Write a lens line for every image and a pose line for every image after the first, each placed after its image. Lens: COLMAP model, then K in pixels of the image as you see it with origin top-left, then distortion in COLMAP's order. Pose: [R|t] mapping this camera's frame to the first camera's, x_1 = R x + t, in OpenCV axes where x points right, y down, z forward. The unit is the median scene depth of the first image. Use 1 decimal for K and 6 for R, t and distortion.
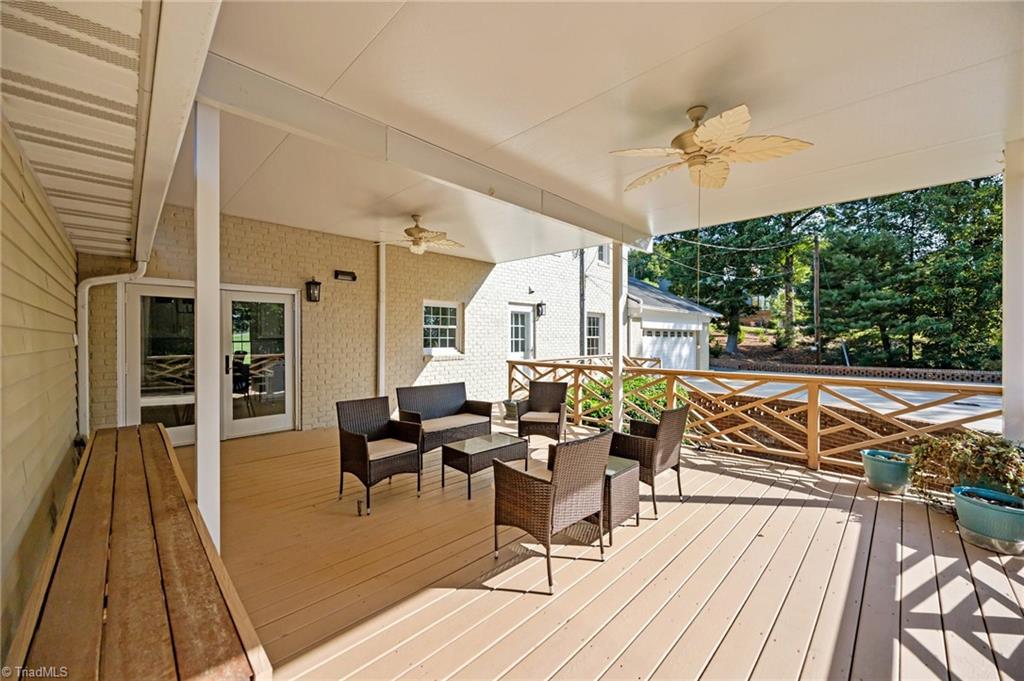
lens RADIAL K [[393.2, 0, 512.0], [0, 393.2, 340.5], [0, 0, 1]] dist [0.000071, -0.000083]
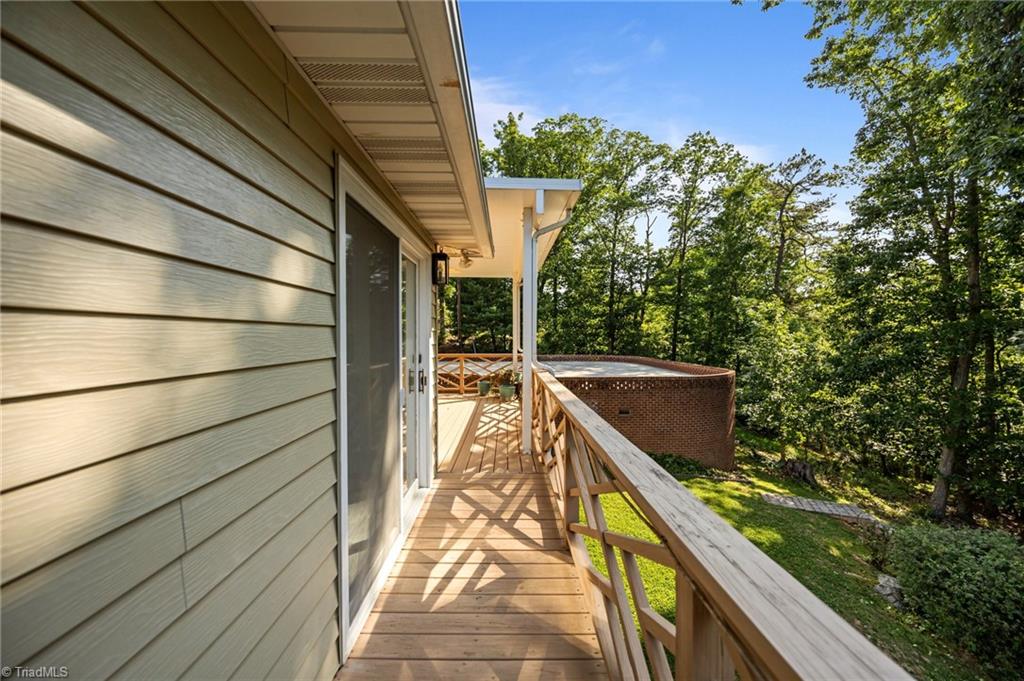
lens RADIAL K [[393.2, 0, 512.0], [0, 393.2, 340.5], [0, 0, 1]] dist [0.000071, -0.000083]
pose [[0.698544, -0.002099, 0.715564, -0.643149], [-0.000724, 0.999993, 0.003640, 0.006543], [-0.715567, -0.003060, 0.698537, -0.779203]]
